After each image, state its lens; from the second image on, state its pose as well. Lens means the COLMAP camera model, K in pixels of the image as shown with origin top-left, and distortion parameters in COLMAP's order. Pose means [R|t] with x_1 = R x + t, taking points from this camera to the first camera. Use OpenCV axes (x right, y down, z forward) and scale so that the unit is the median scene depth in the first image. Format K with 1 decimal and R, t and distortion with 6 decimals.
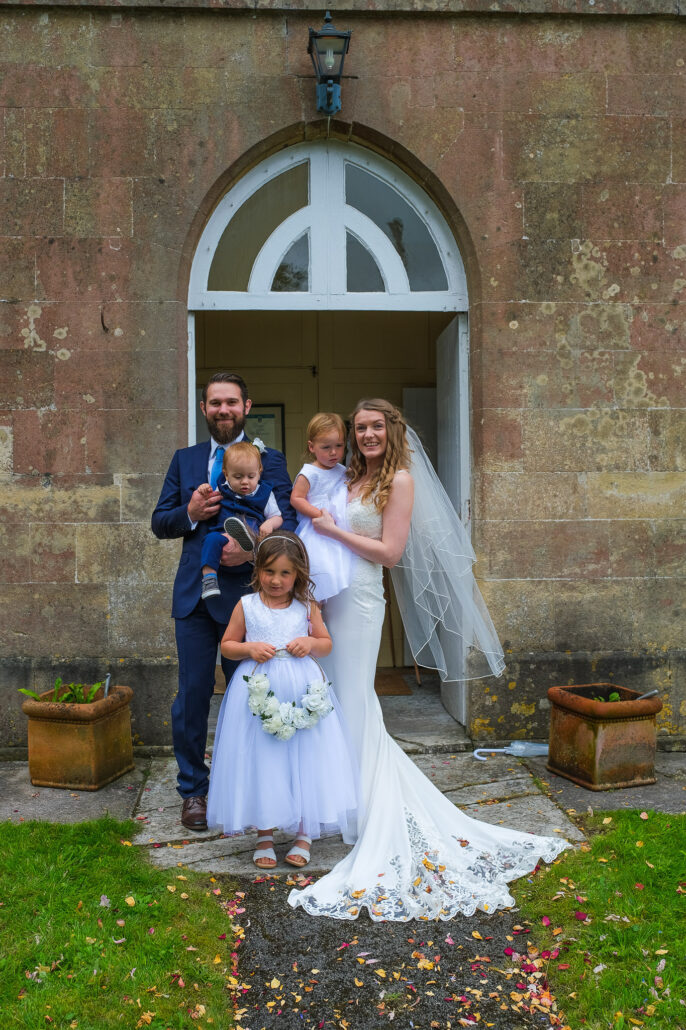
lens RADIAL K [[982.7, 0, 340.7], [0, 982.7, 519.4], [0, 0, 1]] dist [-0.028217, 0.000000]
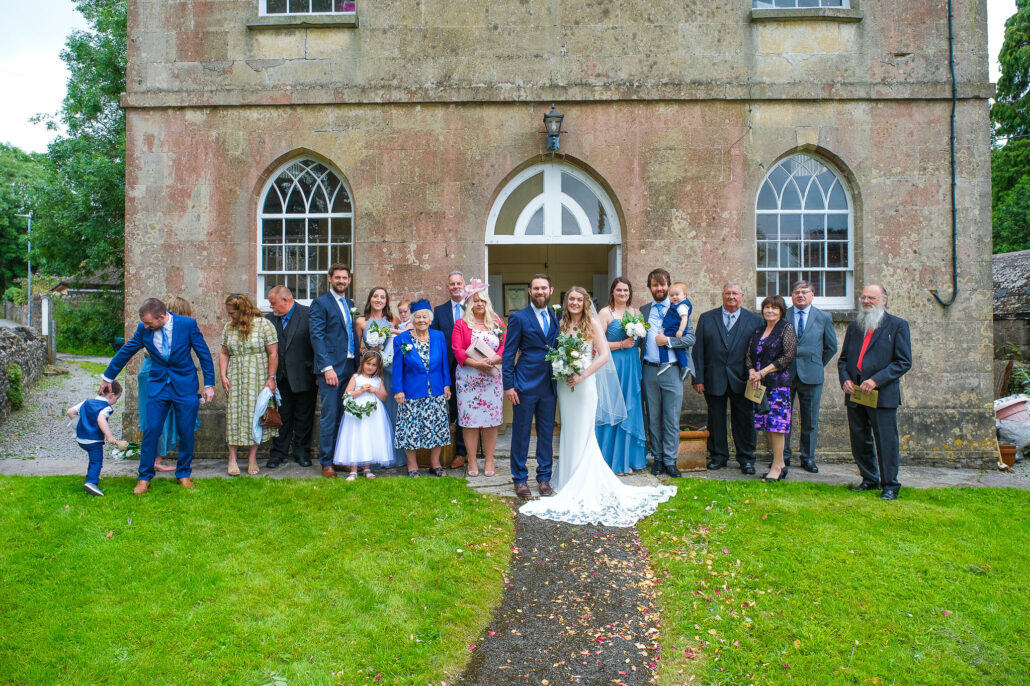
lens RADIAL K [[693.4, 0, 513.0], [0, 693.4, 341.5], [0, 0, 1]] dist [-0.024875, 0.007972]
pose [[0.997363, 0.004178, -0.072457, 0.010712], [-0.004335, 0.999989, -0.002008, -0.005495], [0.072448, 0.002316, 0.997370, -0.471925]]
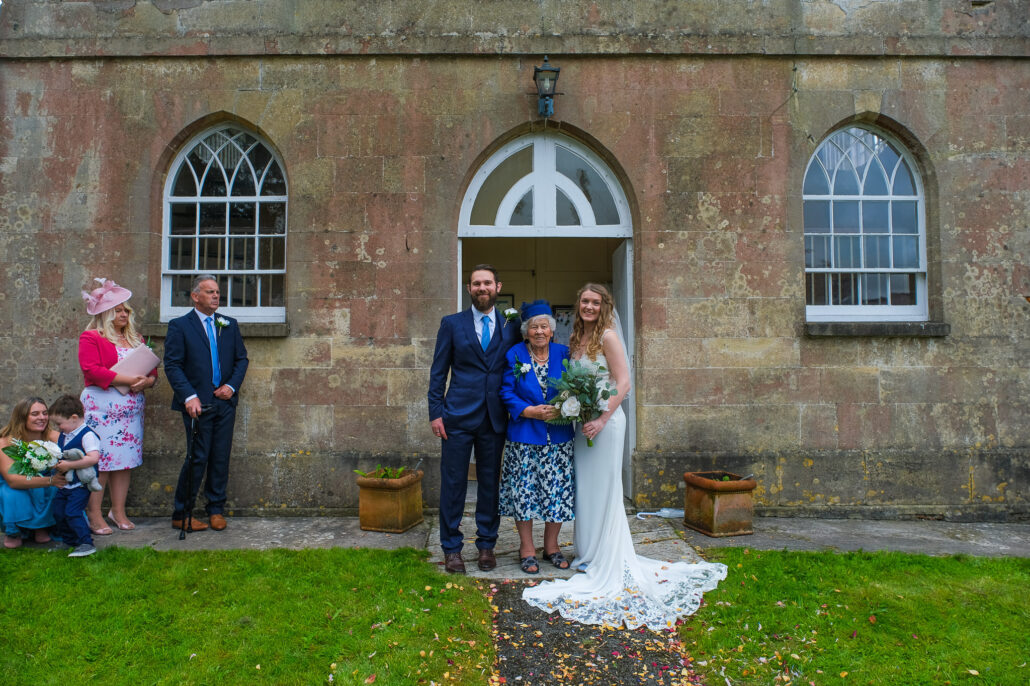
lens RADIAL K [[693.4, 0, 513.9], [0, 693.4, 341.4], [0, 0, 1]] dist [-0.024875, 0.007972]
pose [[0.999032, 0.003325, -0.043861, -0.013571], [-0.005446, 0.998816, -0.048340, 0.013244], [0.043648, 0.048532, 0.997867, -0.128104]]
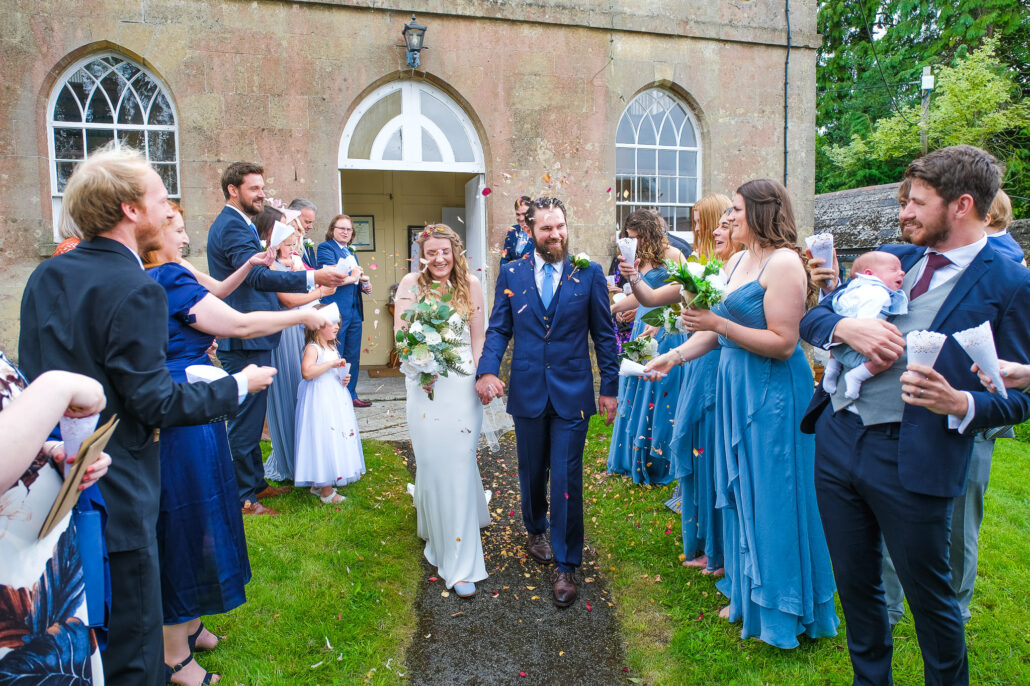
lens RADIAL K [[693.4, 0, 516.7], [0, 693.4, 342.8], [0, 0, 1]] dist [-0.024875, 0.007972]
pose [[0.976266, -0.023844, 0.215258, -0.118031], [0.006034, 0.996529, 0.083022, 0.010698], [-0.216491, -0.079753, 0.973022, -0.397038]]
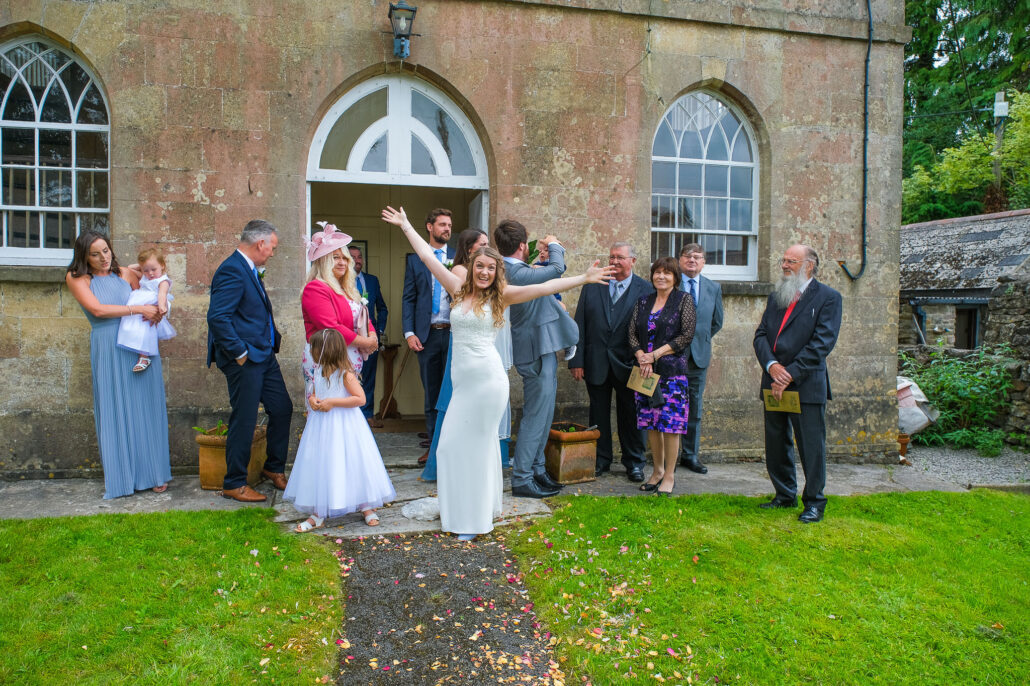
lens RADIAL K [[693.4, 0, 508.3], [0, 693.4, 340.5], [0, 0, 1]] dist [-0.024875, 0.007972]
pose [[0.987934, 0.011648, 0.154435, -0.008832], [-0.016971, 0.999305, 0.033198, -0.006222], [-0.153941, -0.035419, 0.987445, -0.122913]]
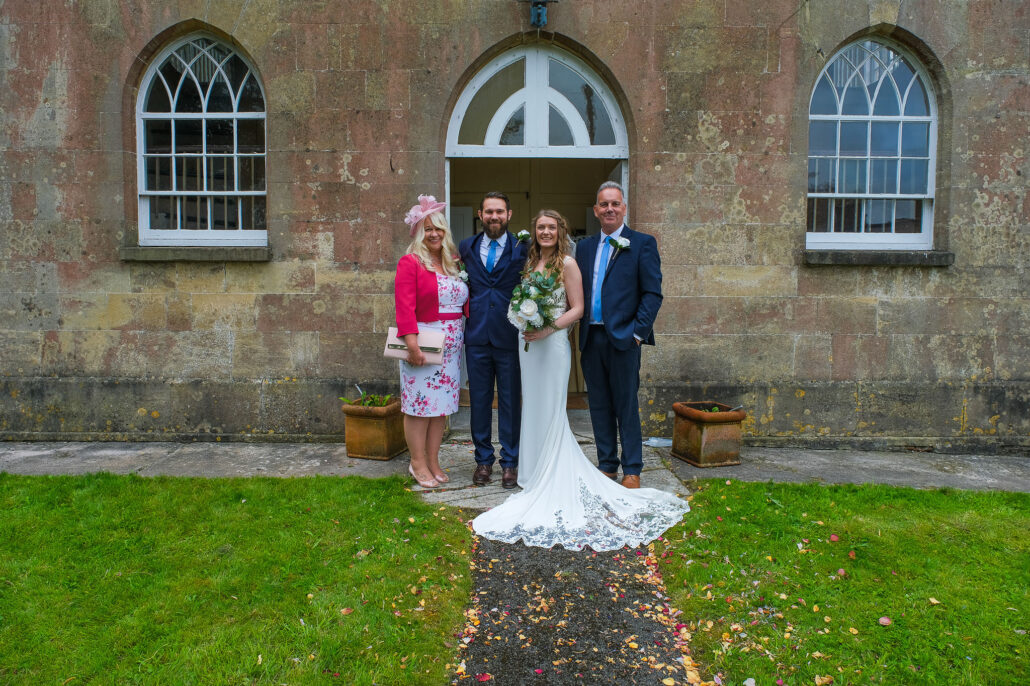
lens RADIAL K [[693.4, 0, 513.7], [0, 693.4, 340.5], [0, 0, 1]] dist [-0.024875, 0.007972]
pose [[0.998814, 0.015415, -0.046183, 0.006330], [-0.012478, 0.997921, 0.063225, 0.004272], [0.047062, -0.062574, 0.996930, -0.100083]]
